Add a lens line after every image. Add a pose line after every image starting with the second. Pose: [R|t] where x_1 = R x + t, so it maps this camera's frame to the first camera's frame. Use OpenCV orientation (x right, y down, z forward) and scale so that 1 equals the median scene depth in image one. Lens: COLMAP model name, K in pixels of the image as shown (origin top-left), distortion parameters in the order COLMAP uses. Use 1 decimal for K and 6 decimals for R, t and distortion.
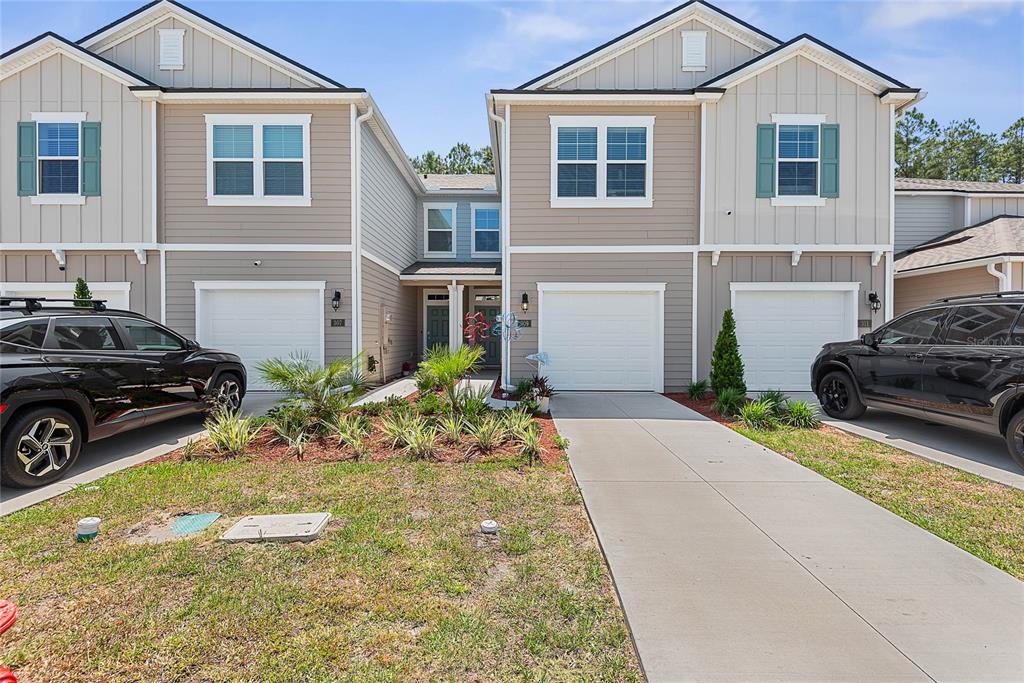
lens RADIAL K [[469.2, 0, 512.2], [0, 469.2, 340.0], [0, 0, 1]] dist [0.001118, -0.000623]
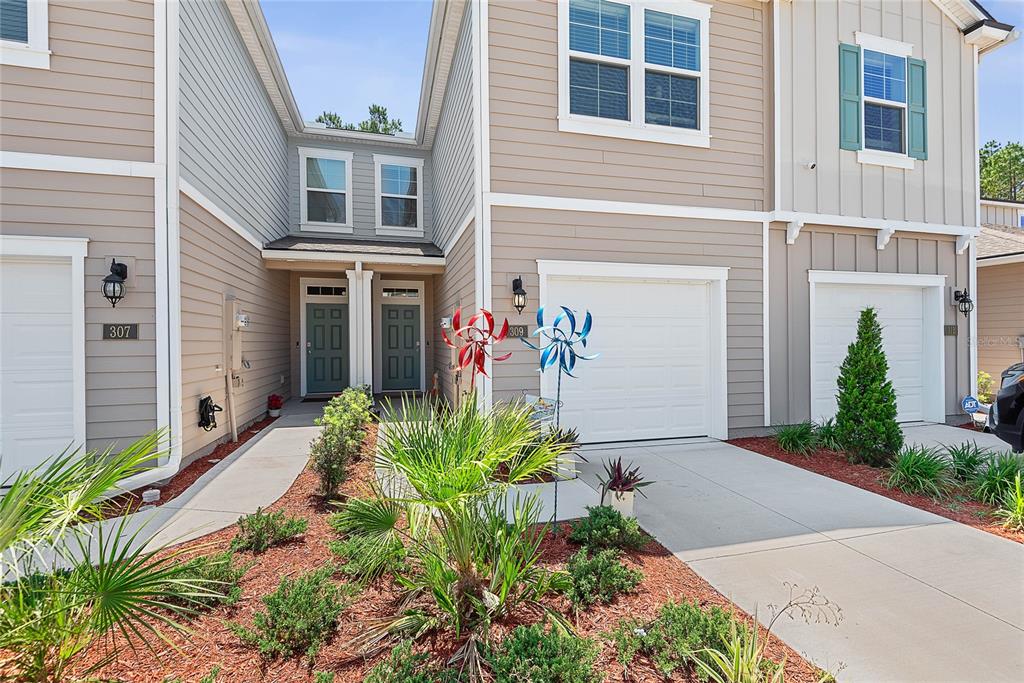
lens RADIAL K [[469.2, 0, 514.1], [0, 469.2, 340.4], [0, 0, 1]] dist [0.001118, -0.000623]
pose [[0.962034, -0.008324, 0.272803, -0.129526], [0.011203, 0.999897, -0.009000, -0.020057], [-0.272700, 0.011715, 0.962028, 0.463128]]
